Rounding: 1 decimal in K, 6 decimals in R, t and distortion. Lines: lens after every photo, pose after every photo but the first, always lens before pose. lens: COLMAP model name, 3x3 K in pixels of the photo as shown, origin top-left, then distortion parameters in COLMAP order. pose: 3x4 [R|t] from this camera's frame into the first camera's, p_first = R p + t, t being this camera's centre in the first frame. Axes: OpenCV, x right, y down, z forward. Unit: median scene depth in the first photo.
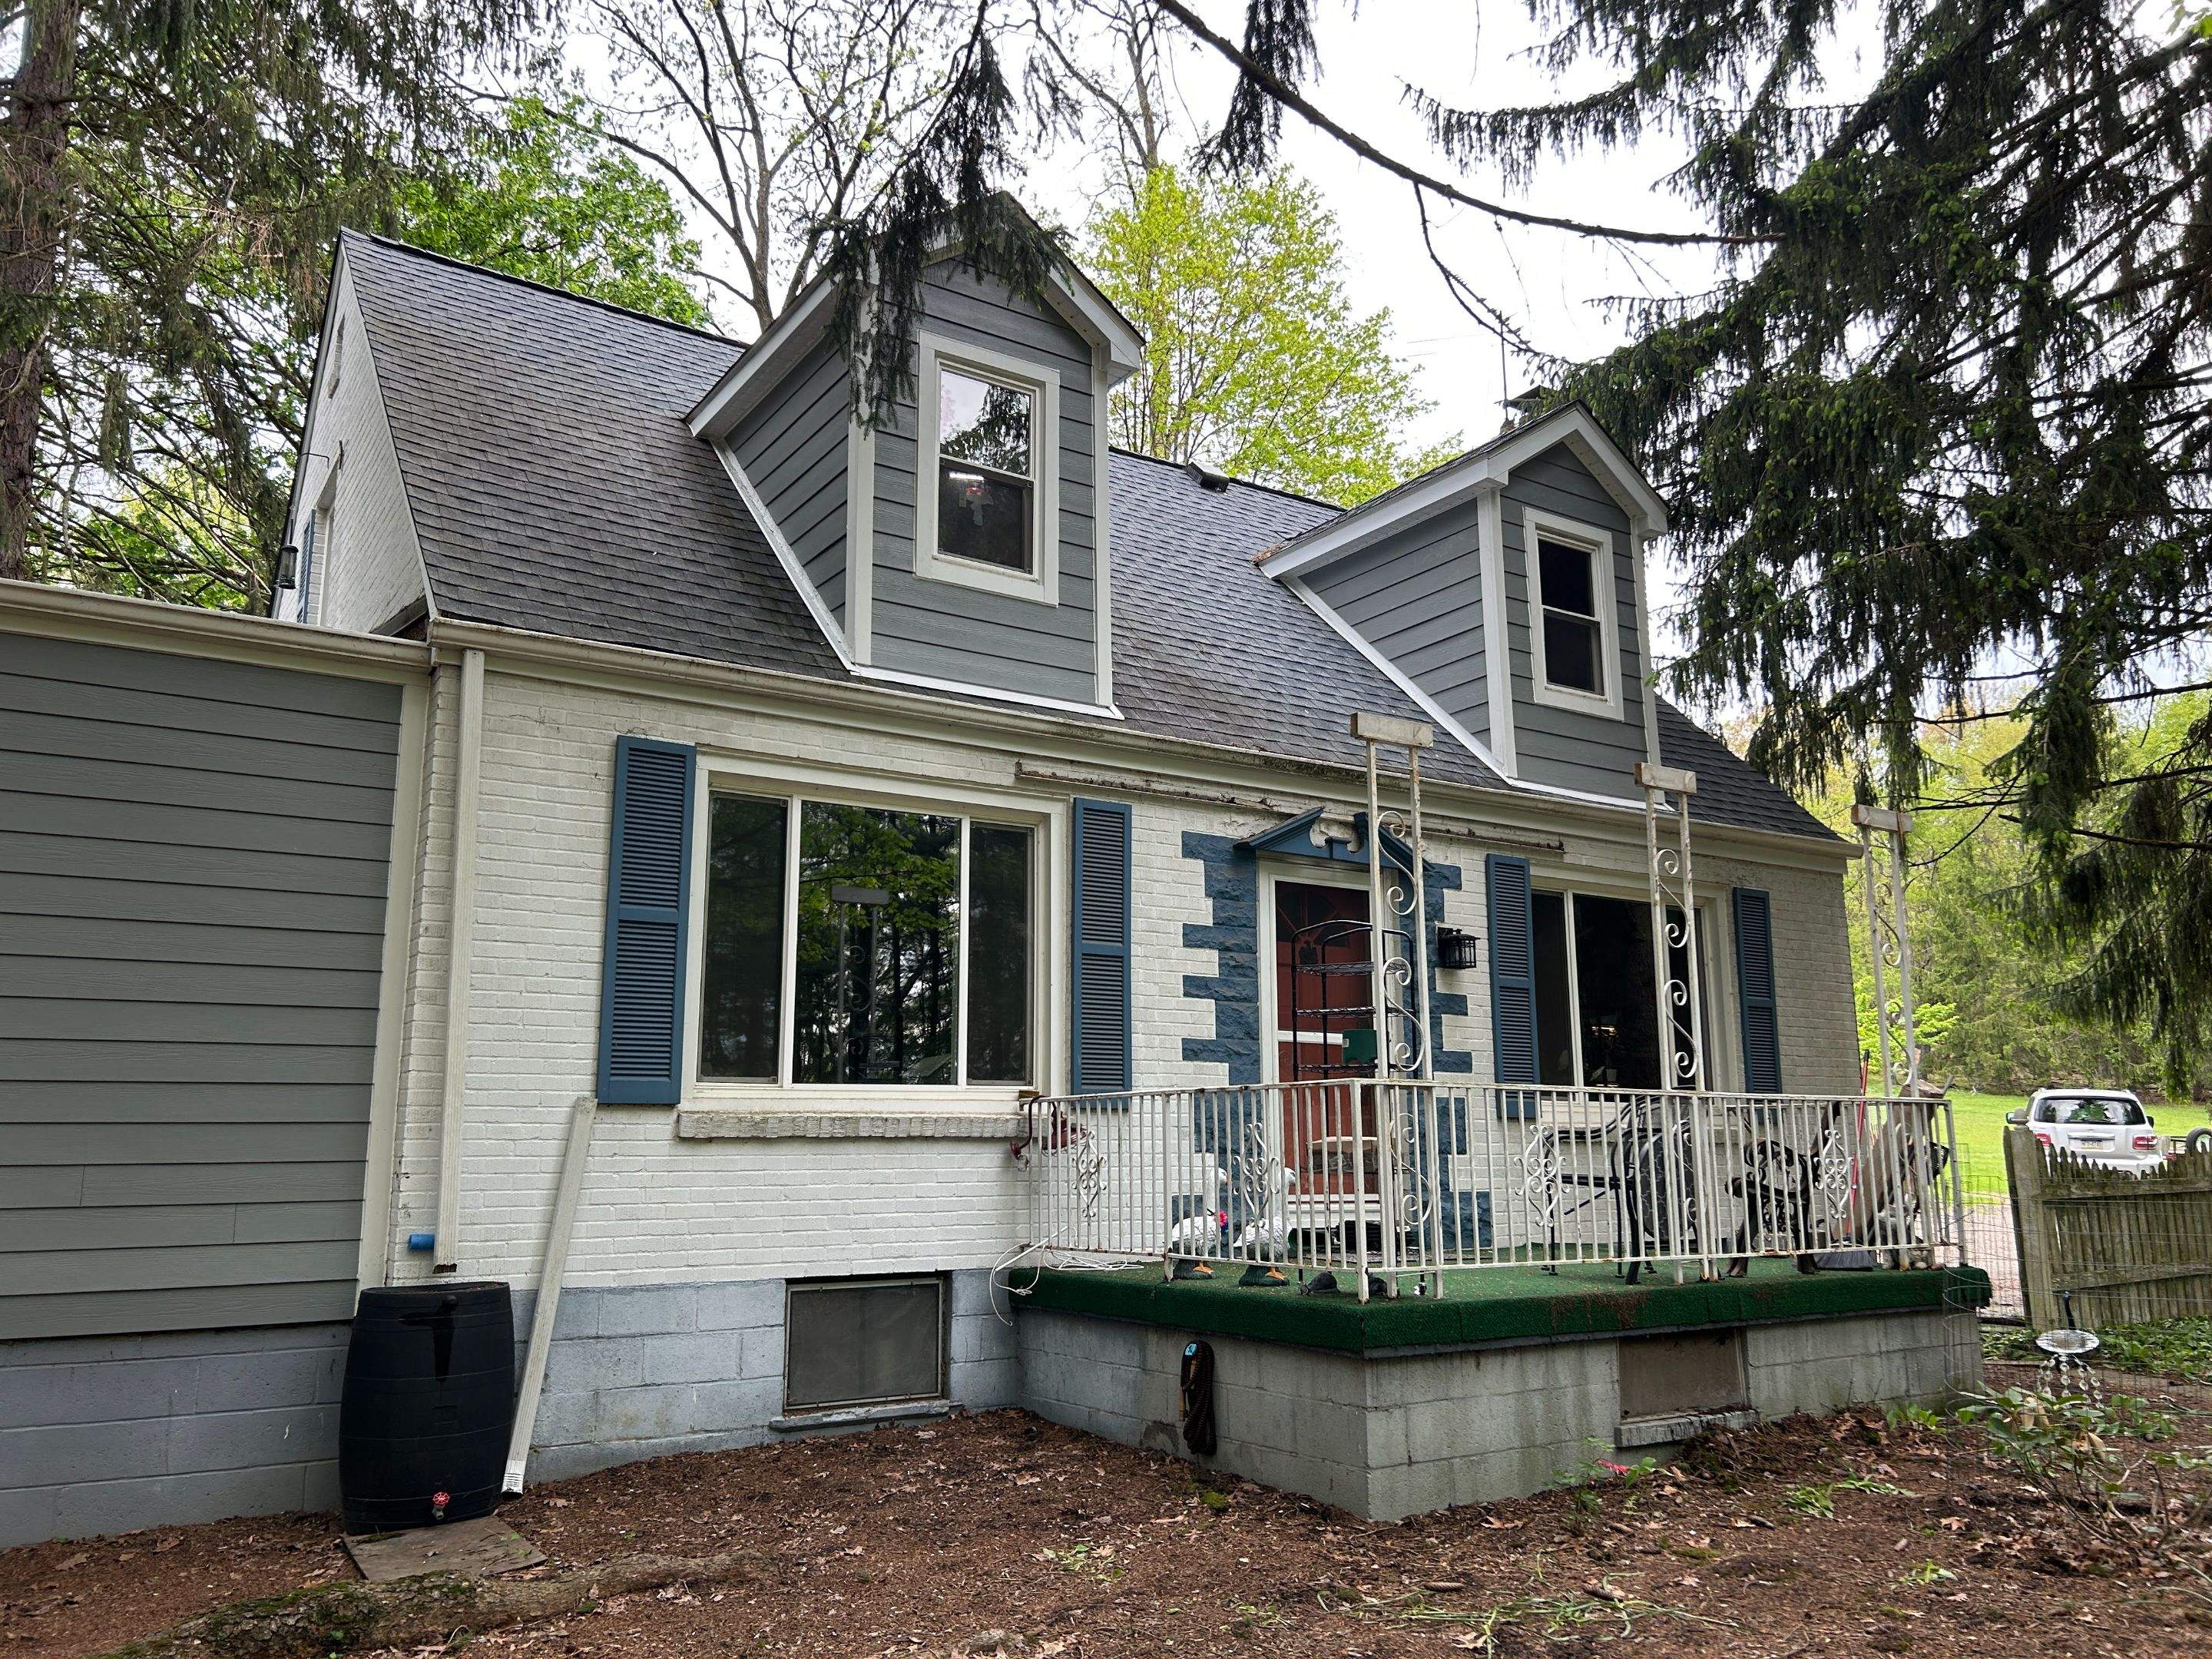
lens RADIAL K [[1657.3, 0, 1106.0], [0, 1657.3, 829.5], [0, 0, 1]] dist [0.051175, -0.052504]
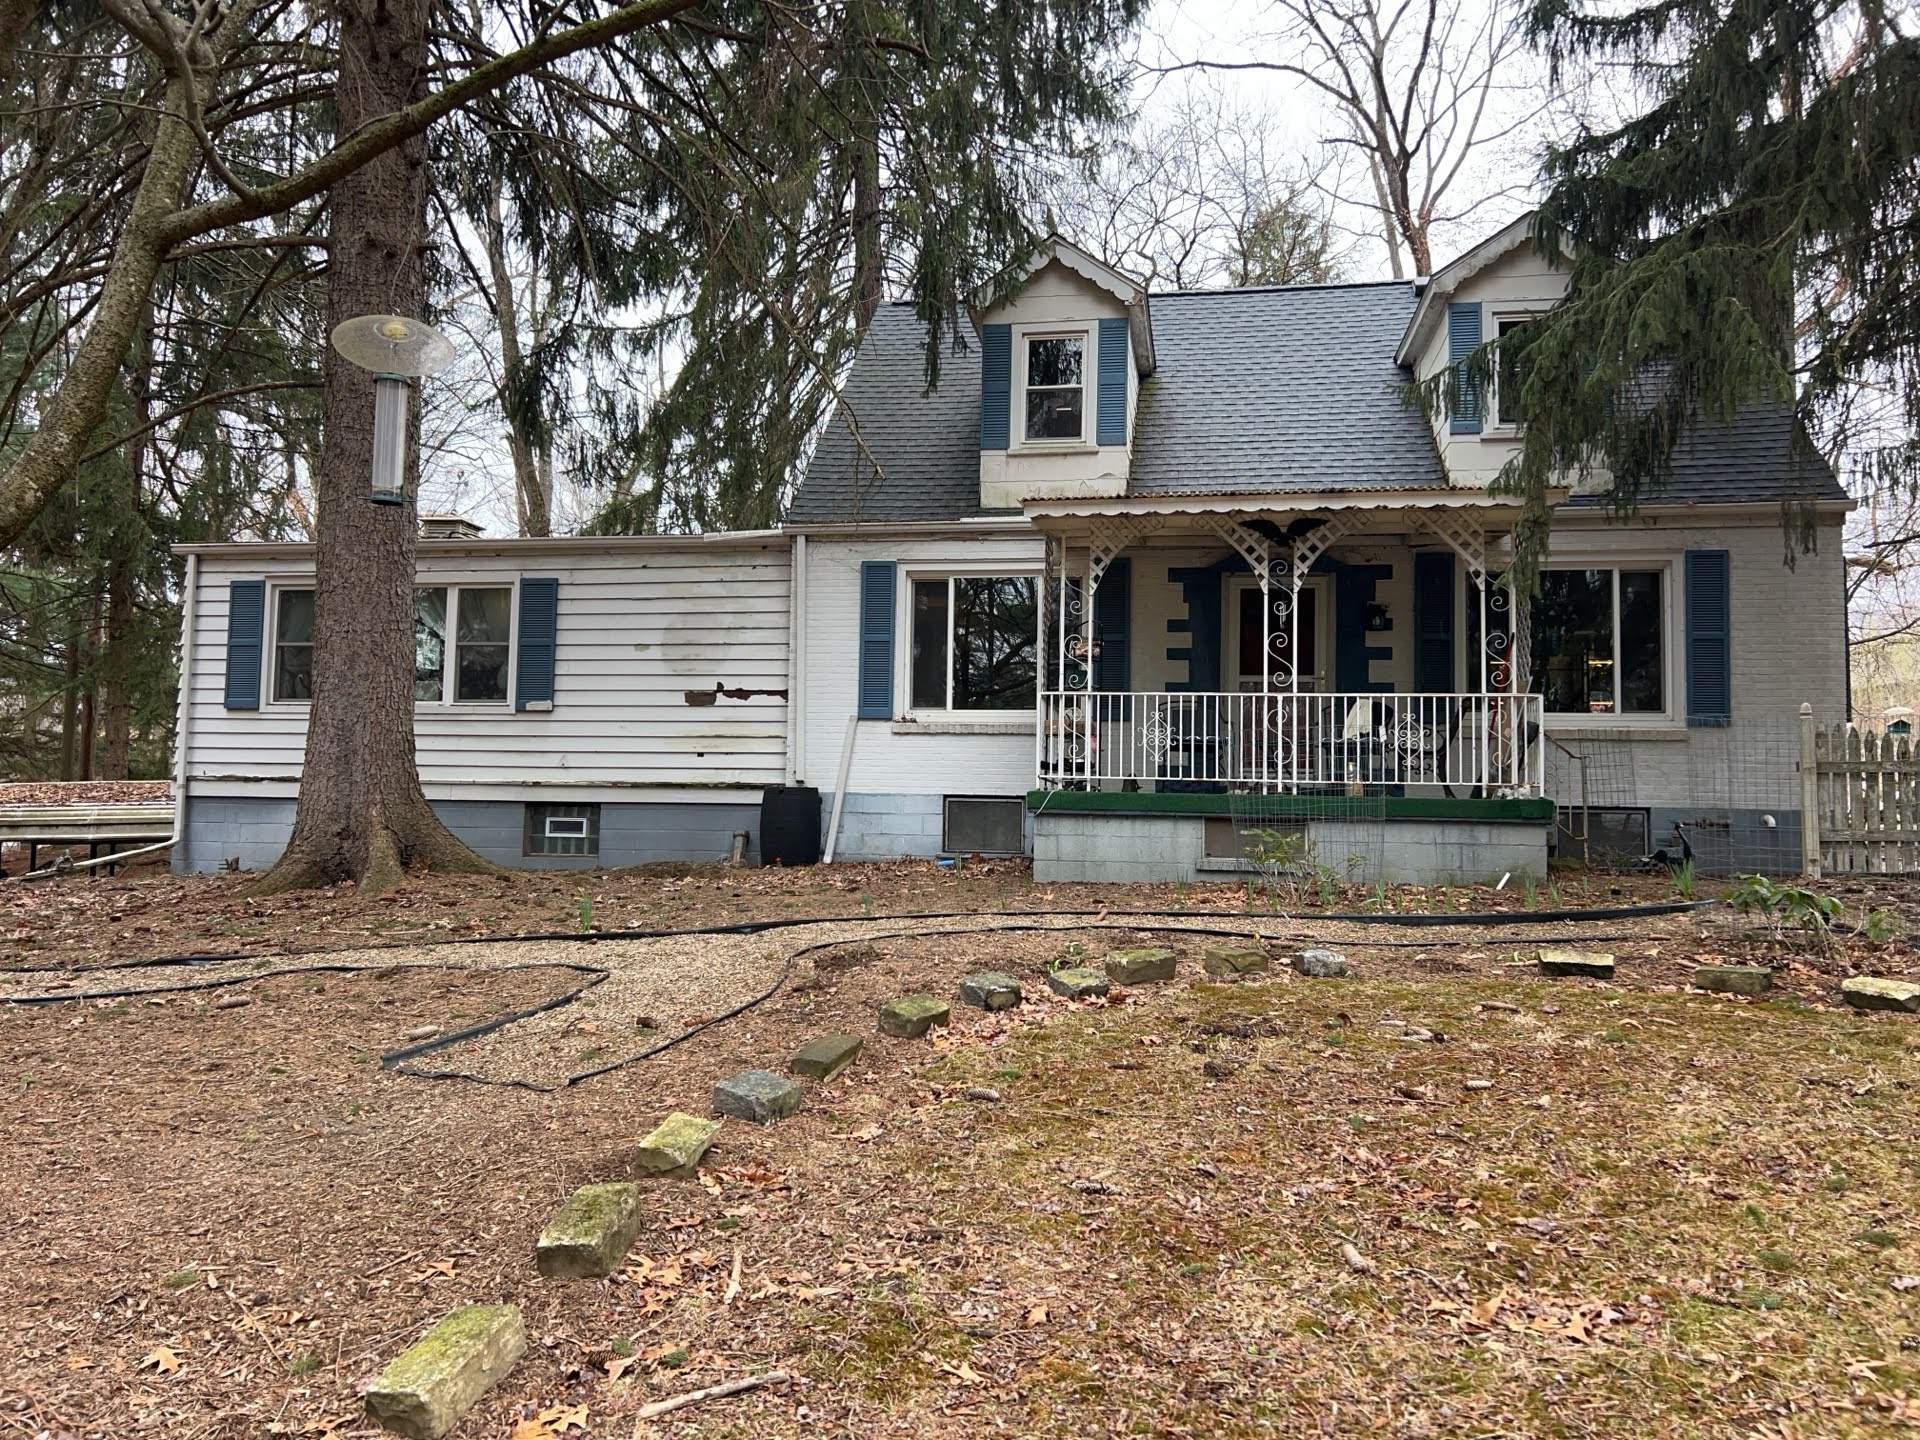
lens RADIAL K [[1438.5, 0, 960.0], [0, 1438.5, 720.0], [0, 0, 1]] dist [0.051175, -0.052504]
pose [[0.732248, -0.031131, -0.680327, 1.084225], [0.110573, 0.991135, 0.073658, 0.027998], [0.672002, -0.129161, 0.729198, -0.363889]]
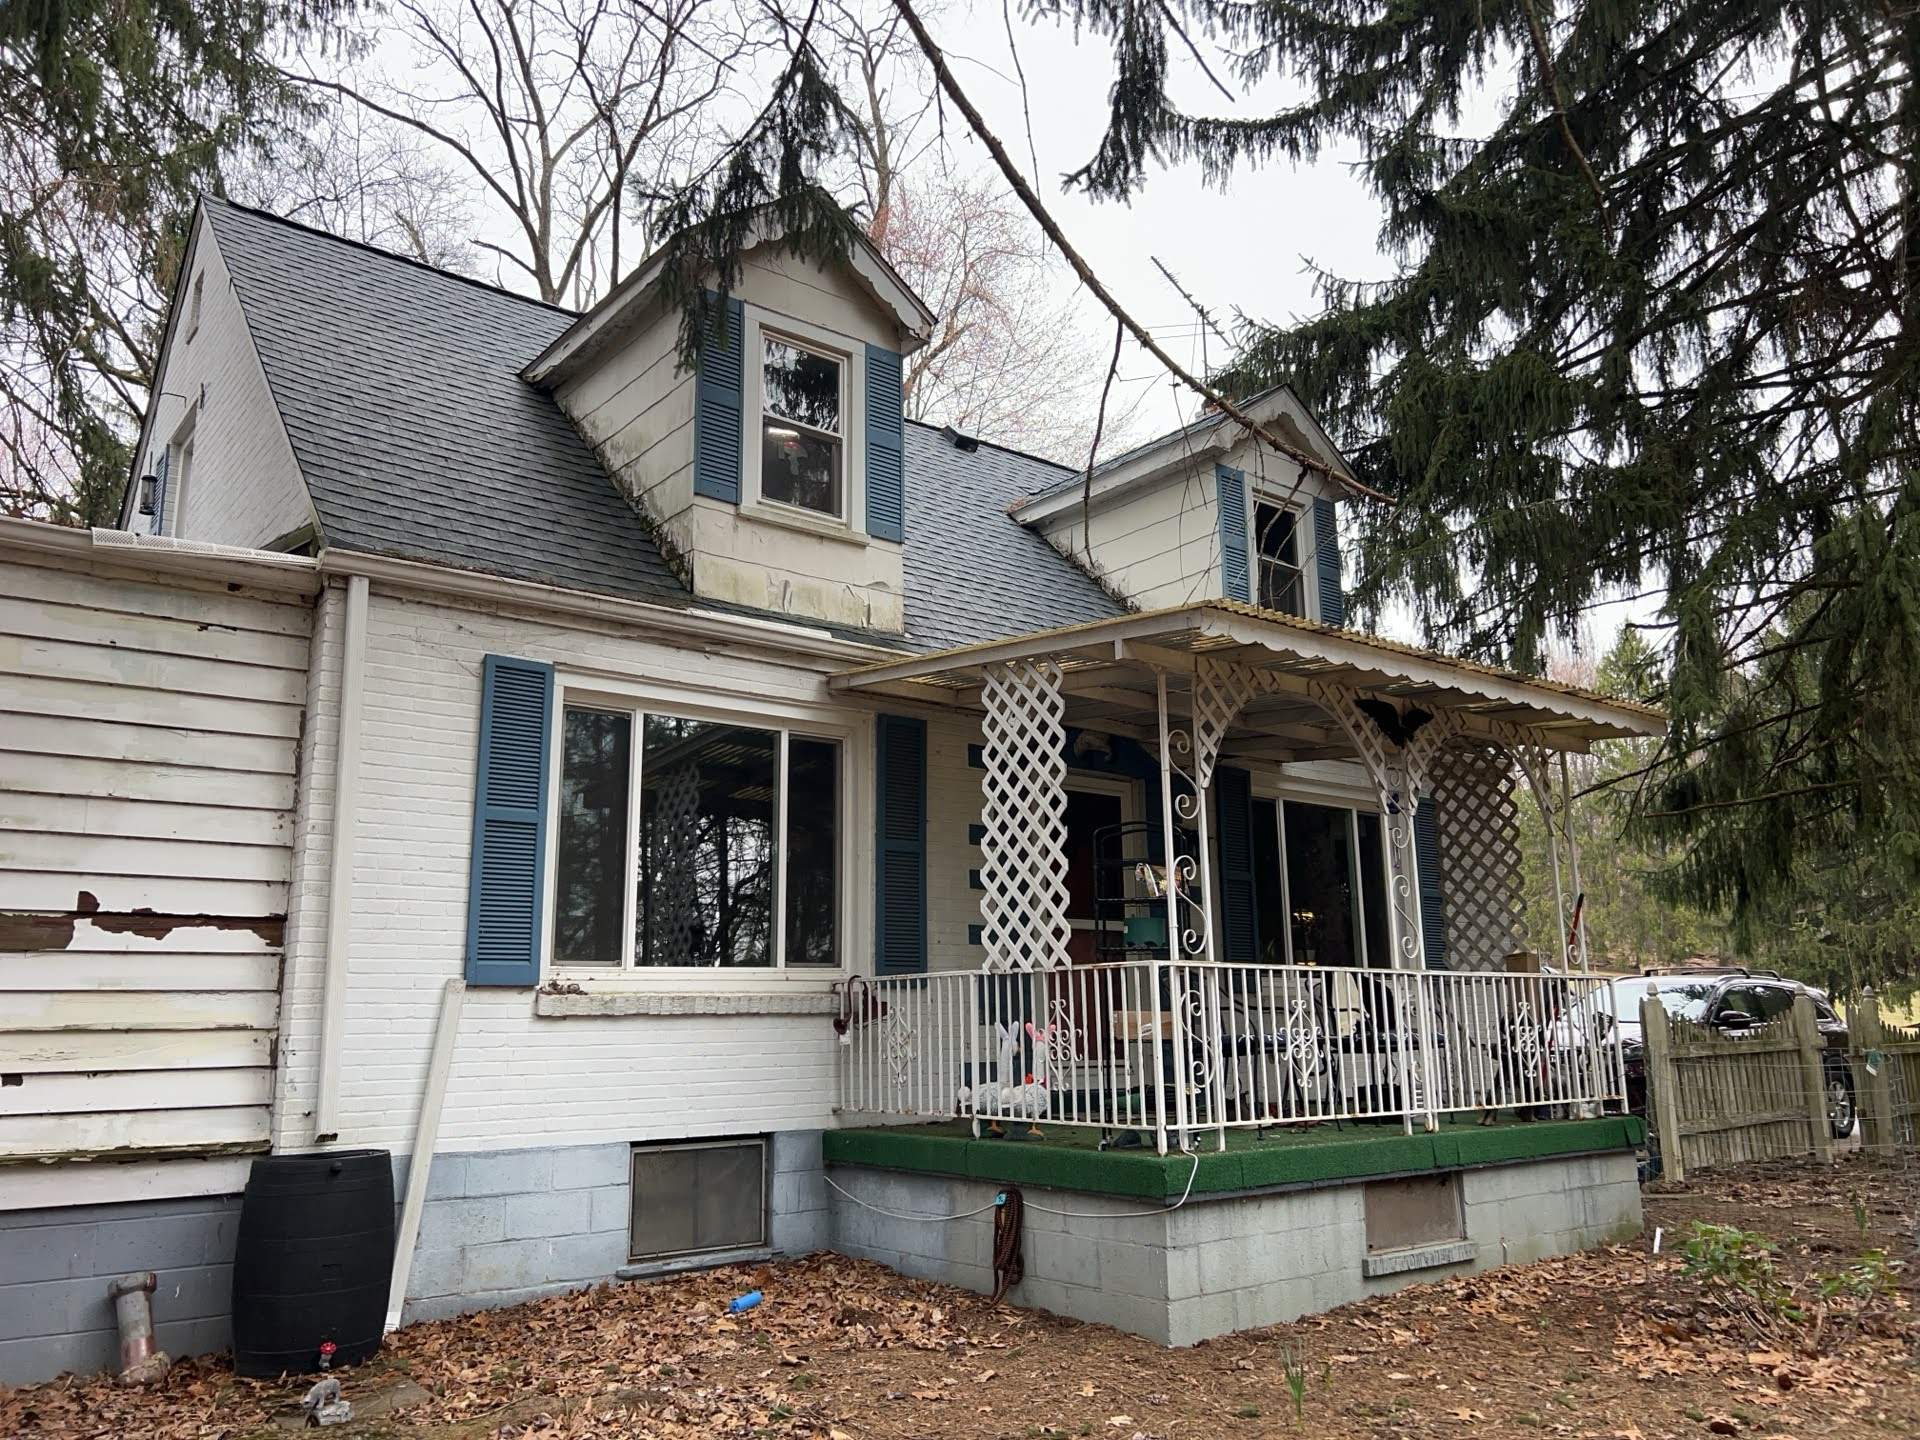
lens RADIAL K [[1438.5, 0, 960.0], [0, 1438.5, 720.0], [0, 0, 1]] dist [0.051175, -0.052504]
pose [[0.996155, 0.010977, 0.086921, -0.055890], [-0.009613, 0.999824, -0.016100, 0.000077], [-0.087083, 0.015203, 0.996085, 0.007709]]
